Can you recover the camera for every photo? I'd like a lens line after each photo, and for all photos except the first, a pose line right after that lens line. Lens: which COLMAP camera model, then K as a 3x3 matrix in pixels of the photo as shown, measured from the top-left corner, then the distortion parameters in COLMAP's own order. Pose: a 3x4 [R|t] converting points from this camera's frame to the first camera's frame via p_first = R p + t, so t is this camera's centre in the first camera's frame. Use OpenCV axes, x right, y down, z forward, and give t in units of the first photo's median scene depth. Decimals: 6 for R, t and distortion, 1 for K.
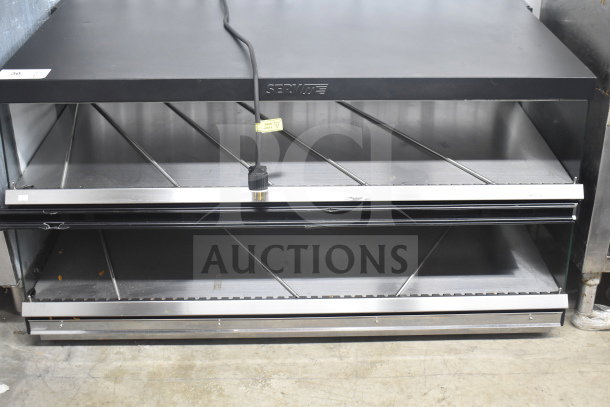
lens RADIAL K [[681.6, 0, 296.5], [0, 681.6, 190.4], [0, 0, 1]] dist [0.009434, 0.000000]
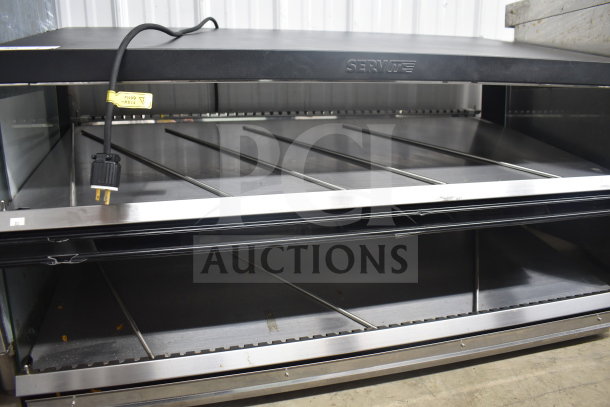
lens RADIAL K [[467.4, 0, 309.9], [0, 467.4, 199.0], [0, 0, 1]] dist [-0.064129, -0.002628]
pose [[0.970791, -0.053263, 0.233942, -0.202850], [0.087643, 0.986390, -0.139114, 0.073920], [-0.223348, 0.155554, 0.962247, 0.450724]]
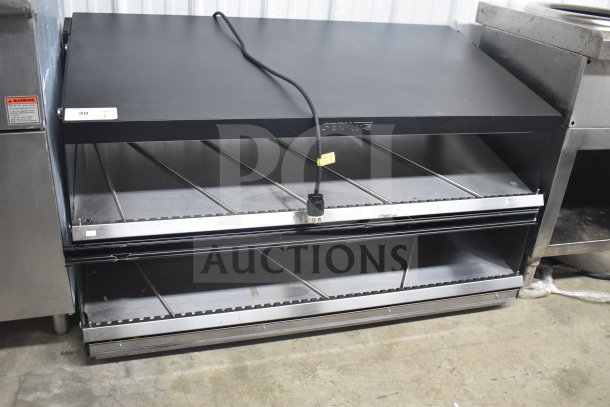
lens RADIAL K [[571.3, 0, 305.9], [0, 571.3, 203.7], [0, 0, 1]] dist [-0.009444, 0.000000]
pose [[0.957050, -0.049029, 0.285748, -0.311021], [0.022156, 0.995084, 0.096528, -0.101865], [-0.289076, -0.086051, 0.953431, 0.085589]]
